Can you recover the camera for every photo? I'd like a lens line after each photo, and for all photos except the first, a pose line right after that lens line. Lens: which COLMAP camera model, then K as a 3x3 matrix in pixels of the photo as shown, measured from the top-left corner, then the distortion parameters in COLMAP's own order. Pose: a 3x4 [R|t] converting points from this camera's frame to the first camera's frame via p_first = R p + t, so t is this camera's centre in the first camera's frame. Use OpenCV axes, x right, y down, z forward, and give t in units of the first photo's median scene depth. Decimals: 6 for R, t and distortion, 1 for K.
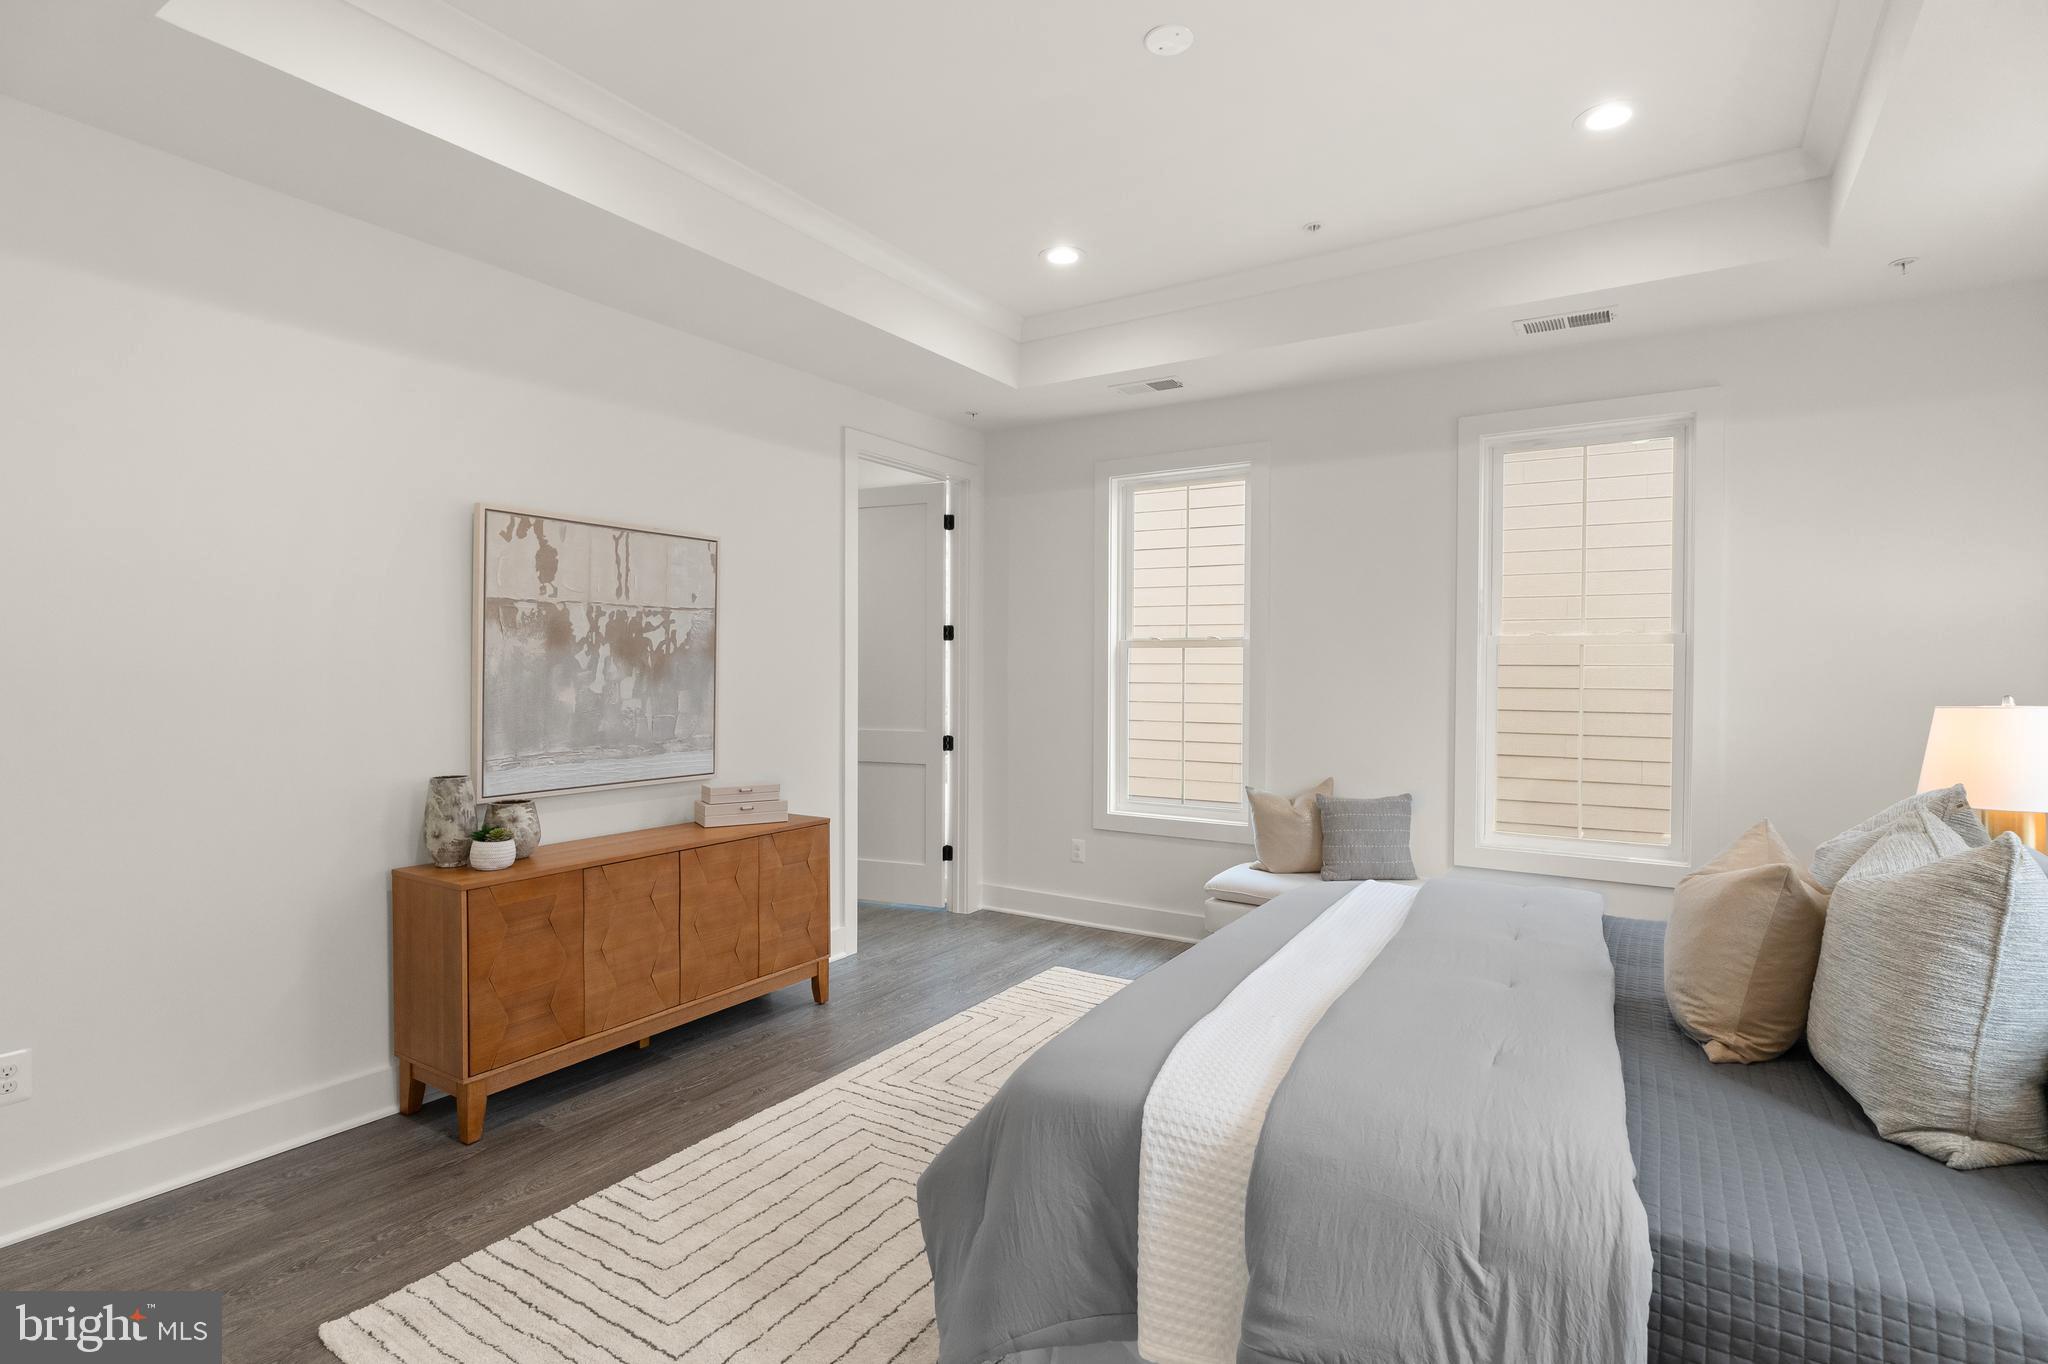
lens RADIAL K [[989.7, 0, 1035.7], [0, 989.7, 678.8], [0, 0, 1]] dist [-0.004493, -0.001135]
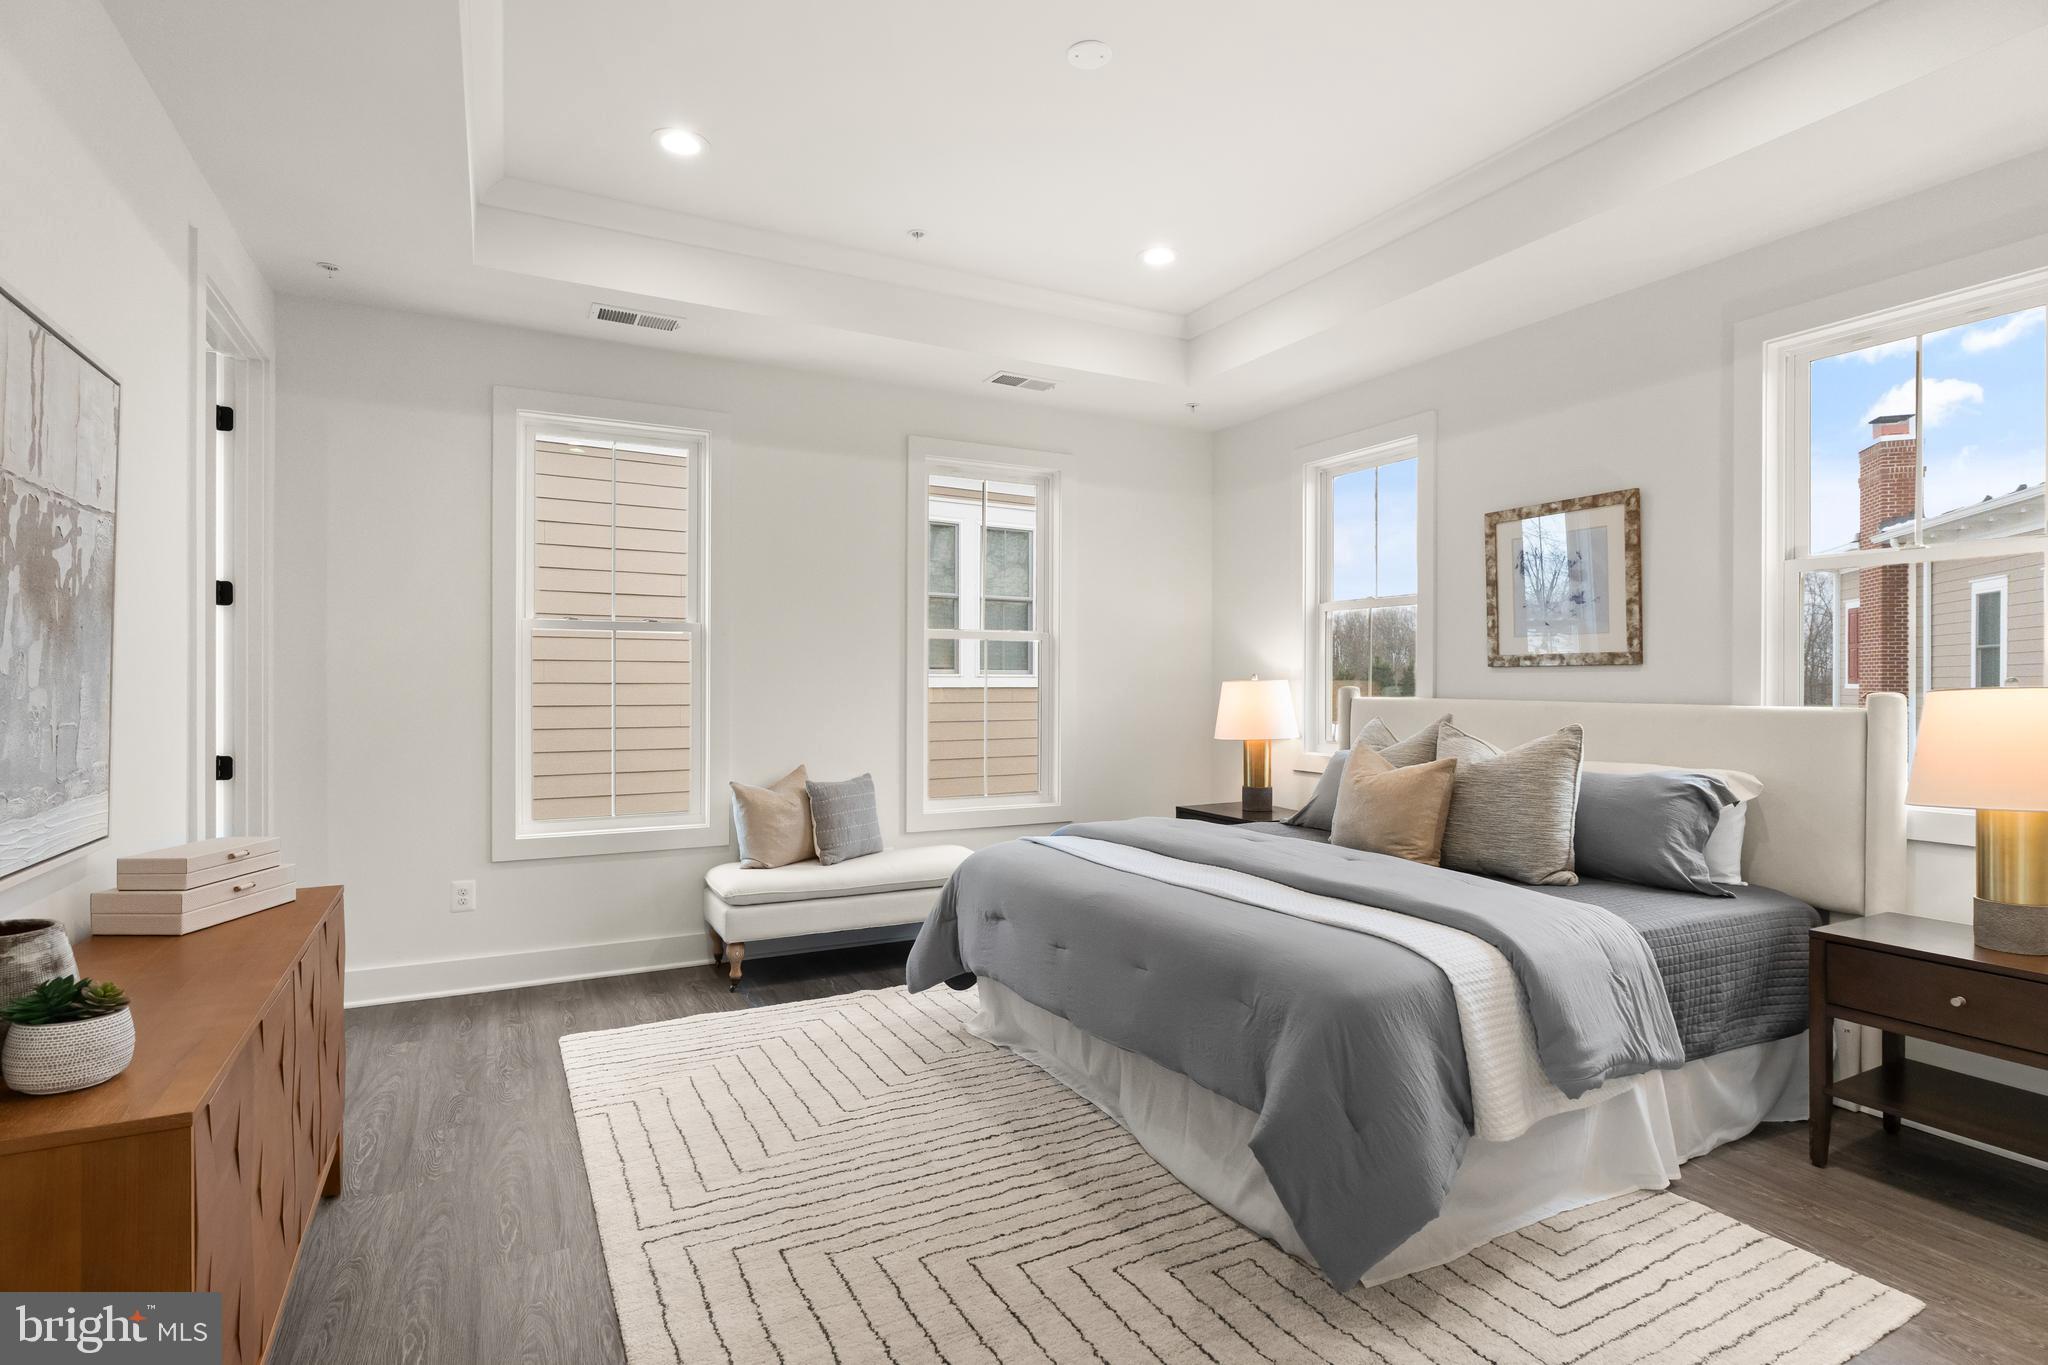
lens RADIAL K [[1007.5, 0, 1024.0], [0, 1007.5, 682.5], [0, 0, 1]] dist [-0.005123, -0.000756]
pose [[0.504920, -0.004646, 0.863154, -0.605857], [0.007859, 0.999969, 0.000785, 0.021902], [-0.863131, 0.006388, 0.504940, 0.373638]]
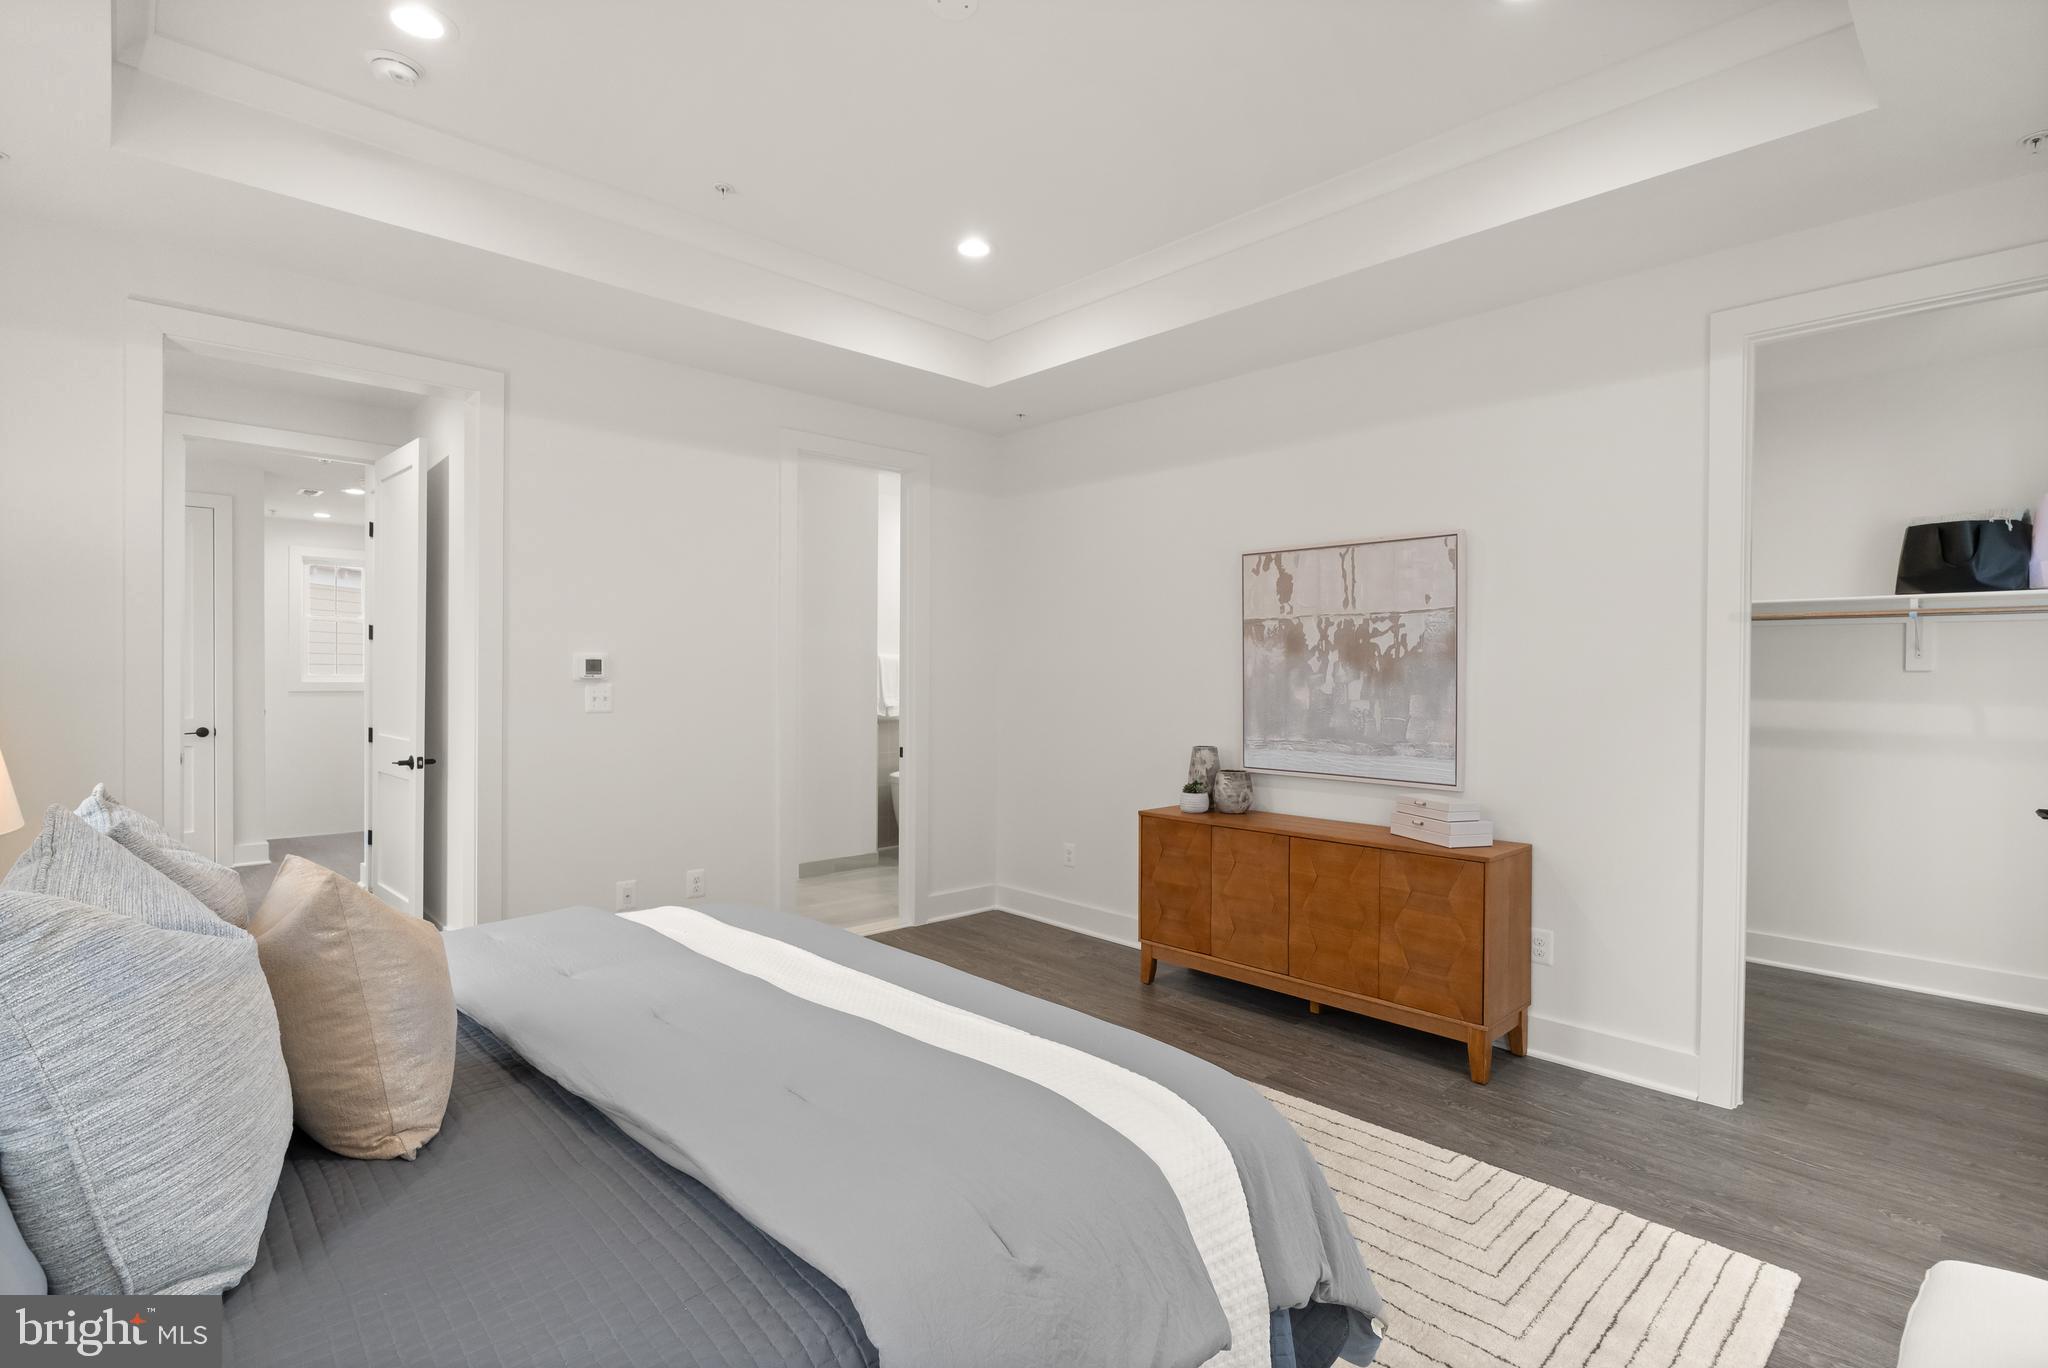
lens RADIAL K [[1001.2, 0, 1029.8], [0, 1001.2, 680.6], [0, 0, 1]] dist [-0.003985, -0.000786]
pose [[-0.248847, 0.001504, -0.968542, 0.769151], [-0.017540, 0.999828, 0.006060, -0.001589], [0.968384, 0.018496, -0.248778, 0.960266]]
